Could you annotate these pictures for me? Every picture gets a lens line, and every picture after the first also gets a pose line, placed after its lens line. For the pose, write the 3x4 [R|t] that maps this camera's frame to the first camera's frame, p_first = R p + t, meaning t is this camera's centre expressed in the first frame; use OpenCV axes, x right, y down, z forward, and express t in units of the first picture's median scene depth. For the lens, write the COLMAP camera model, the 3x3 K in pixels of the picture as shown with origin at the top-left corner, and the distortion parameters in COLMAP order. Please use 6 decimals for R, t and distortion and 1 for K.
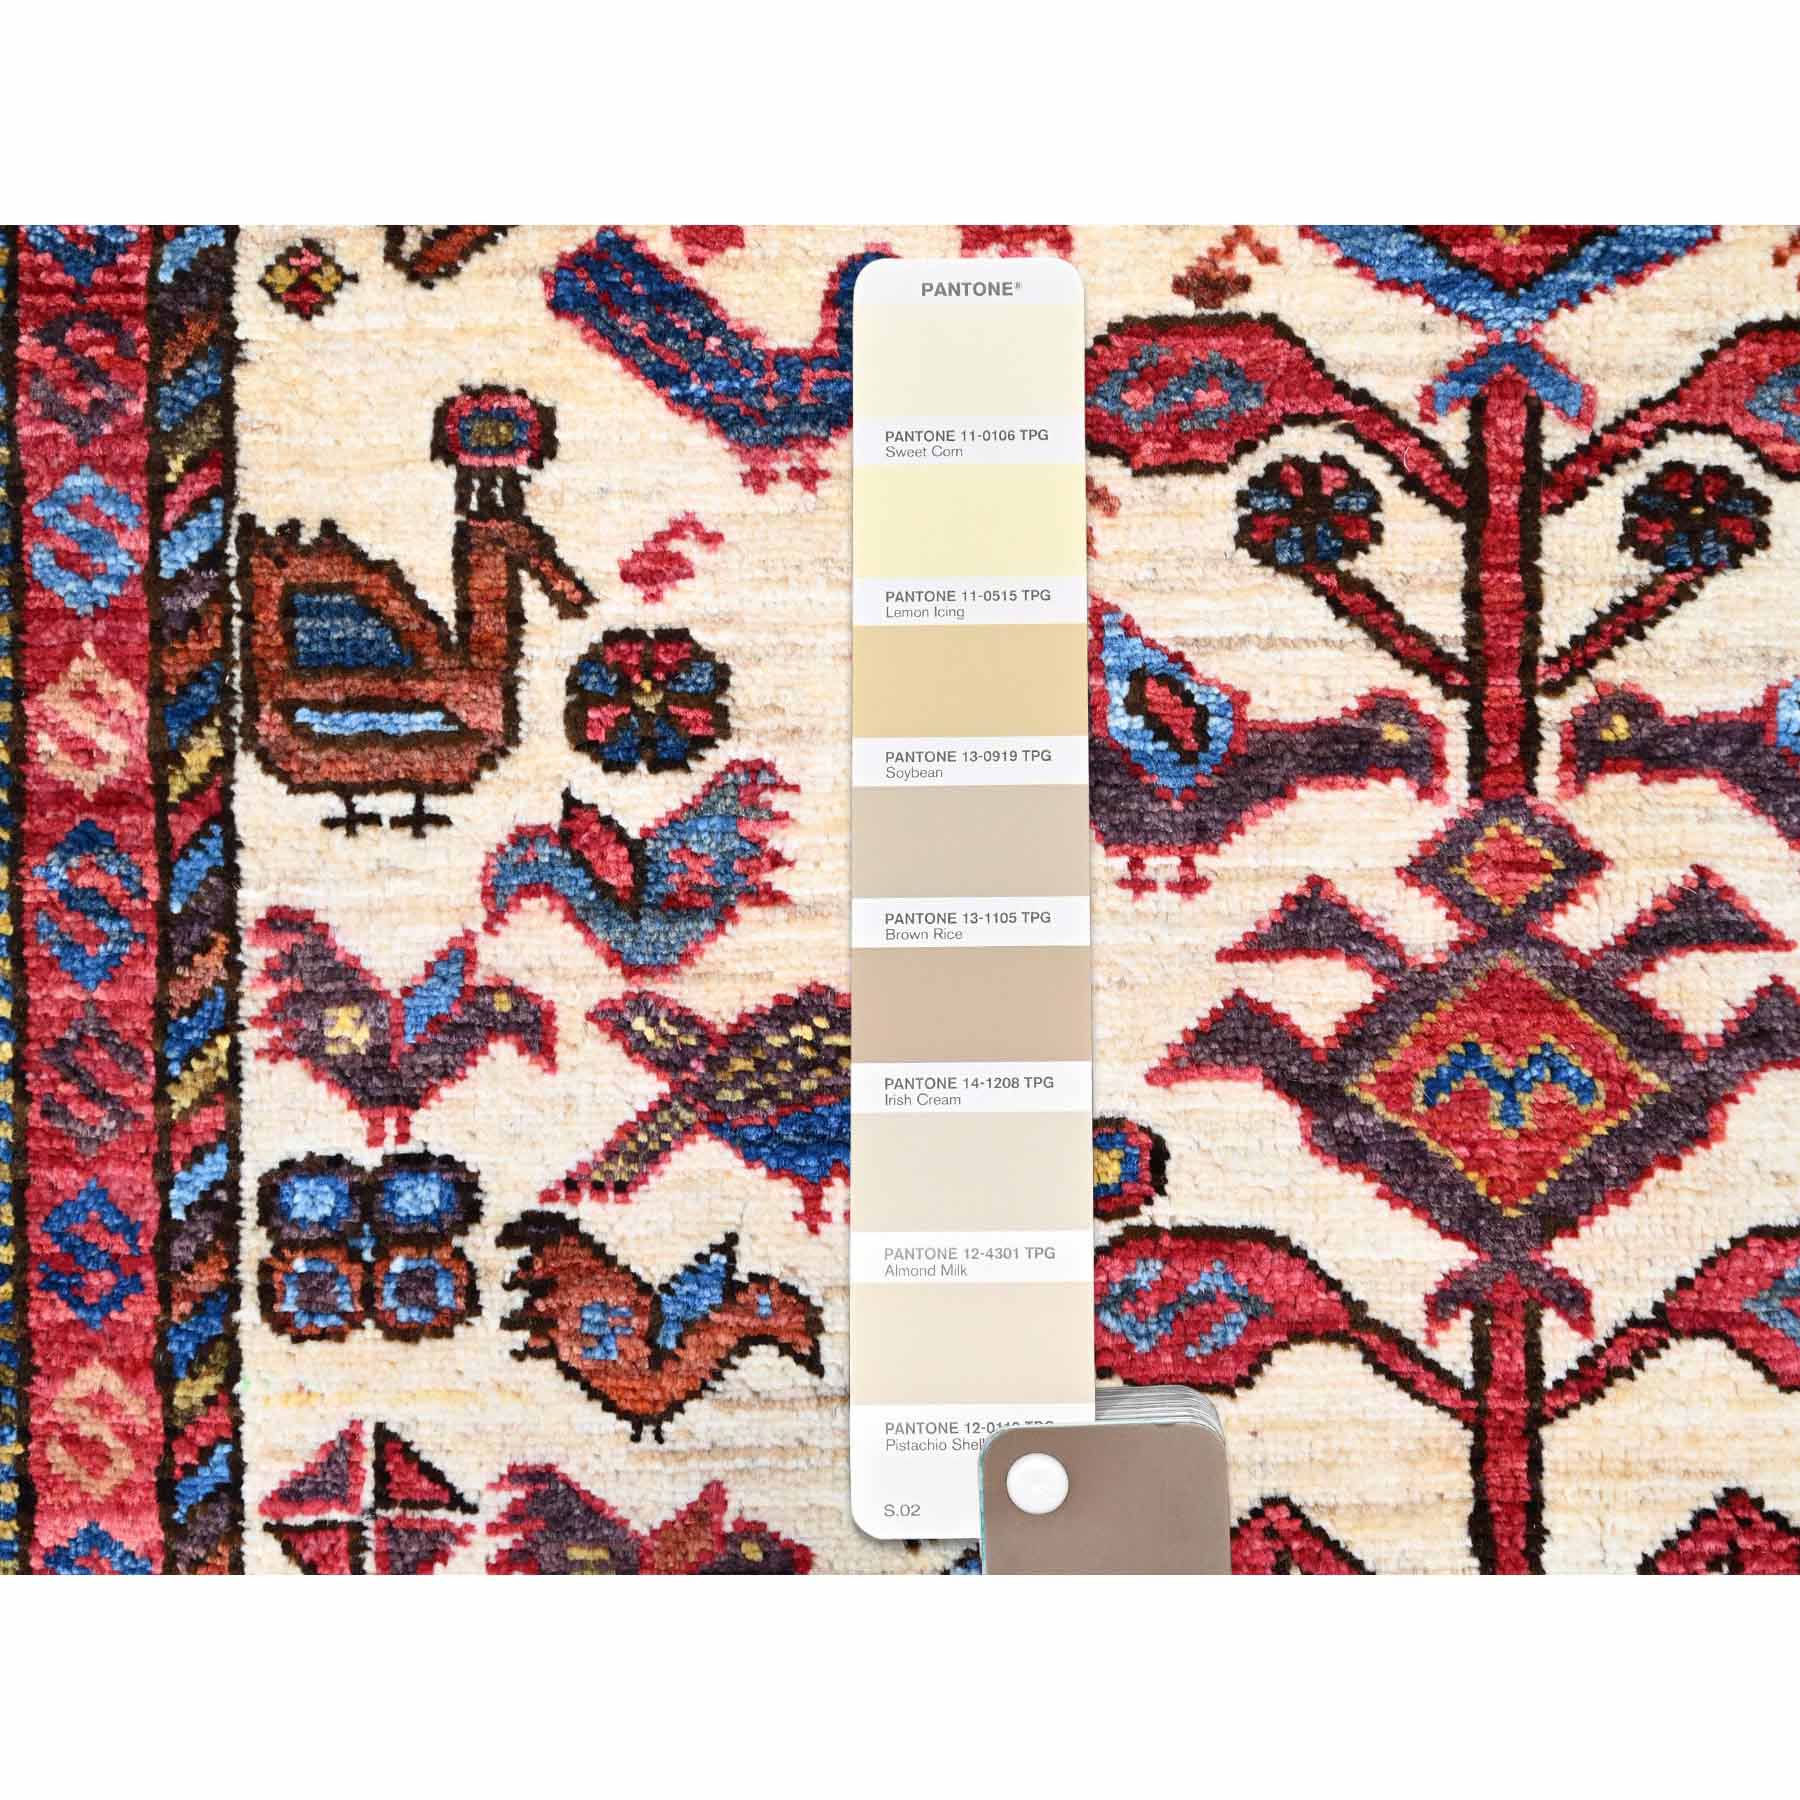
lens RADIAL K [[2662.4, 0, 900.0], [0, 2662.4, 900.0], [0, 0, 1]] dist [-0.014718, 0.032307]
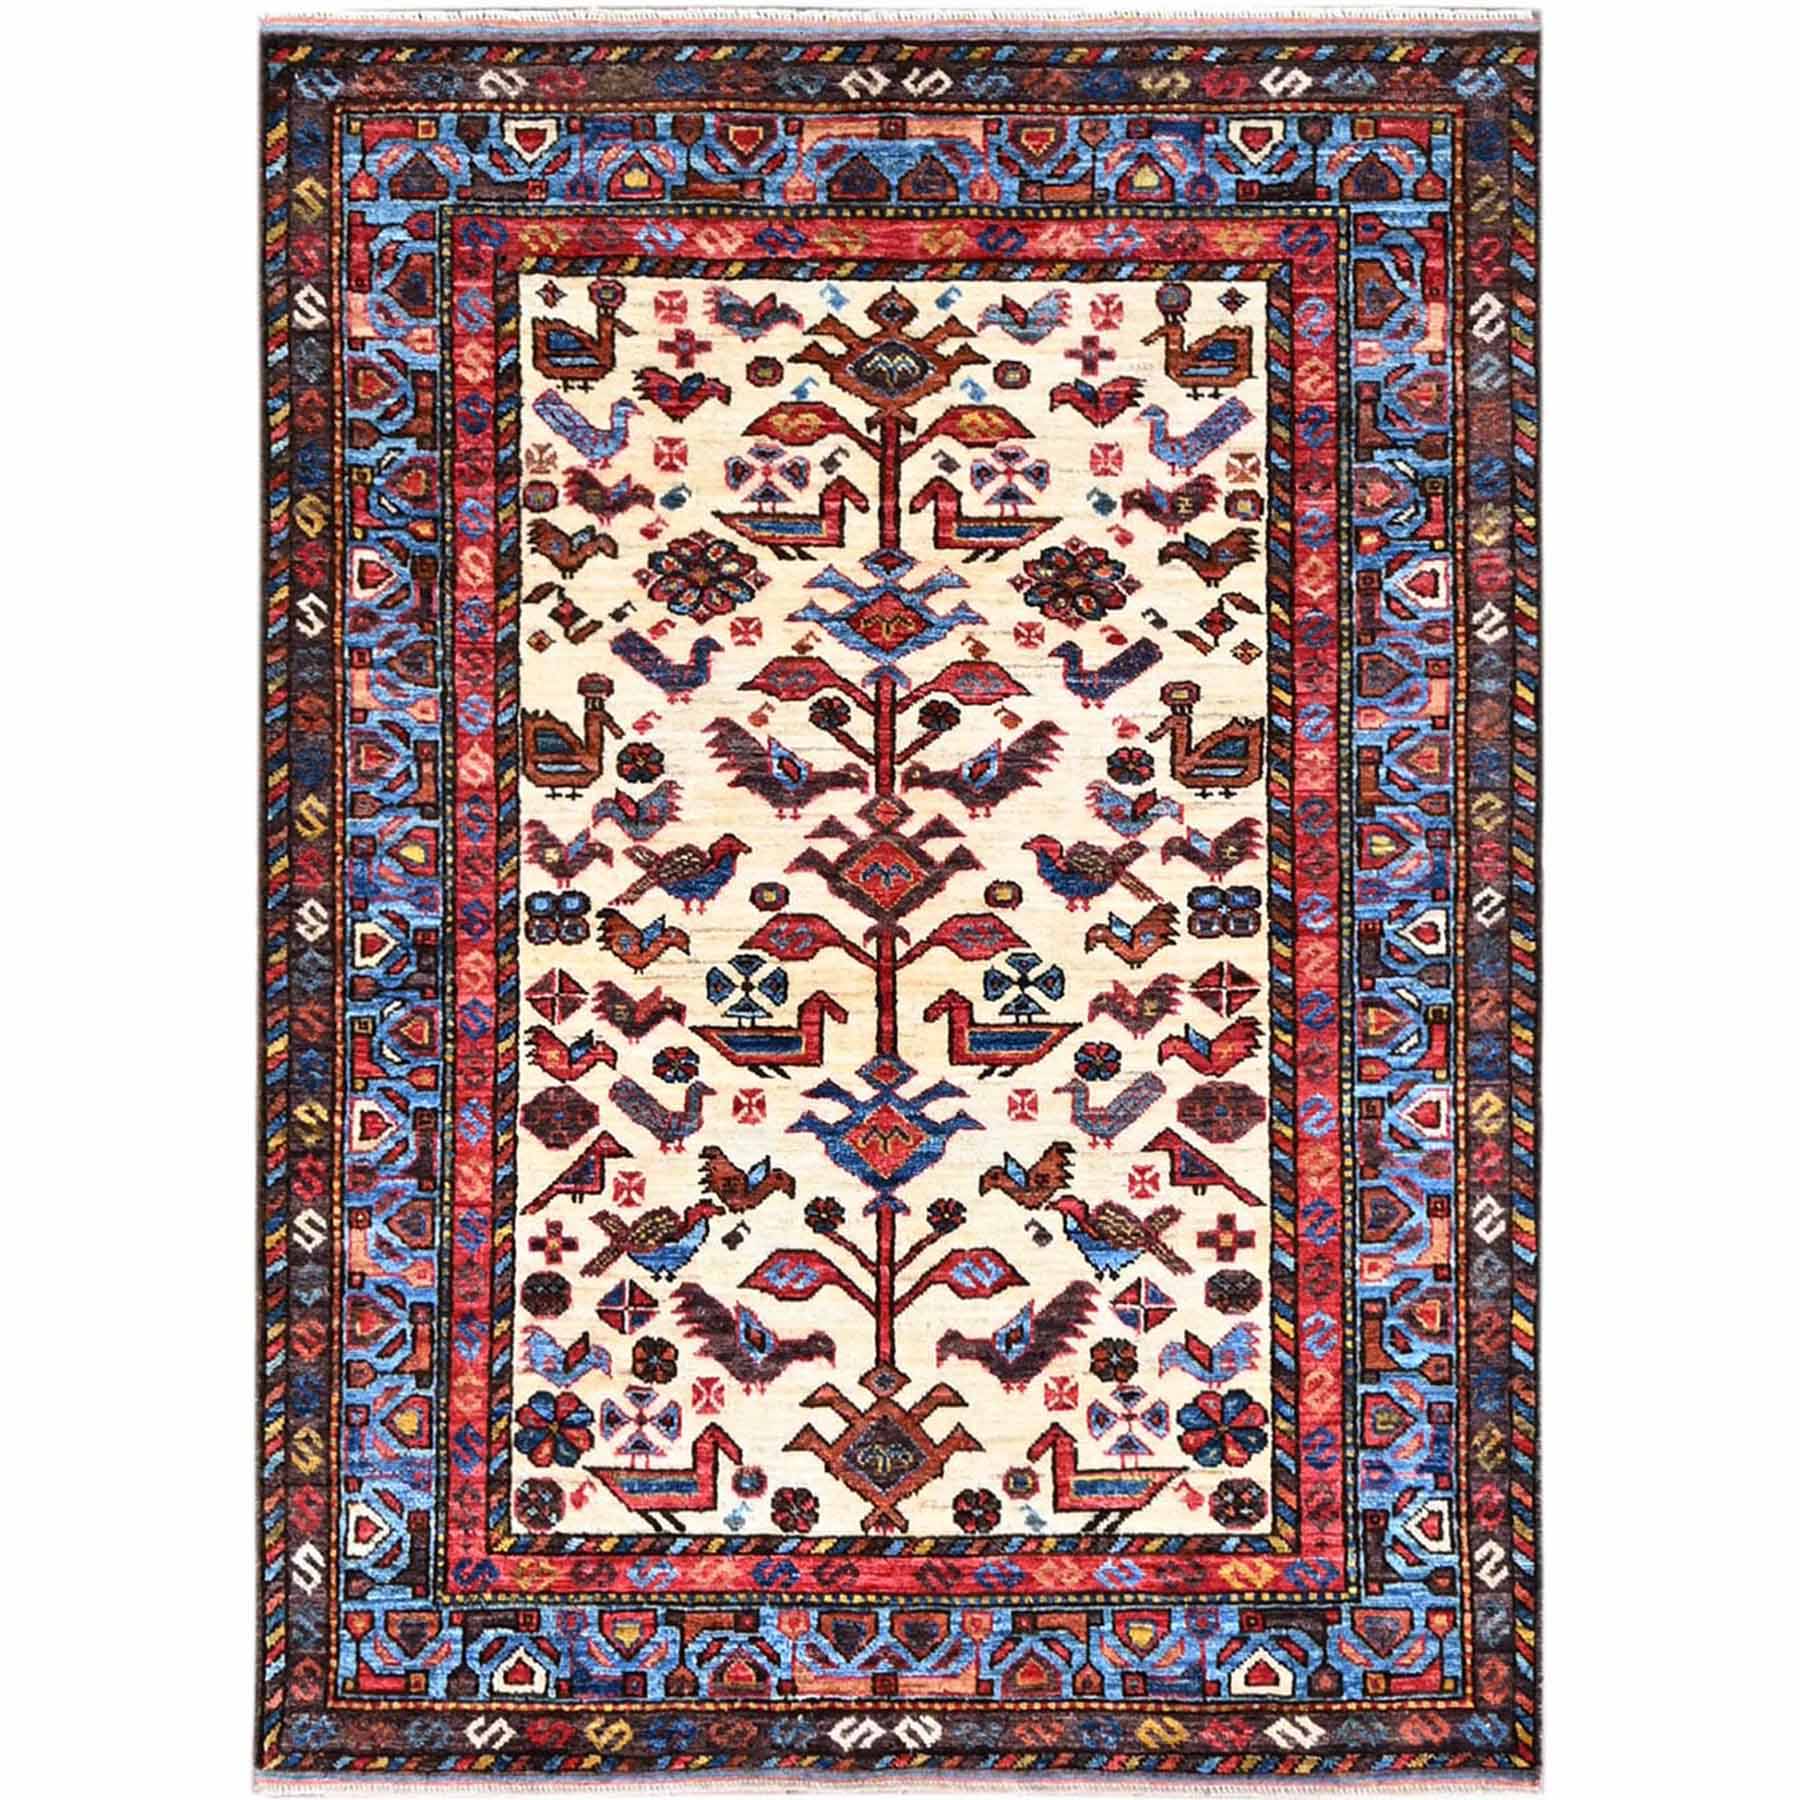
lens RADIAL K [[2608.3, 0, 900.0], [0, 2608.3, 900.0], [0, 0, 1]] dist [-0.107960, 0.034758]
pose [[0.998713, 0.005465, 0.050426, 0.073003], [-0.012583, 0.989794, 0.141951, -0.383280], [-0.049135, -0.142403, 0.988588, -2.392947]]
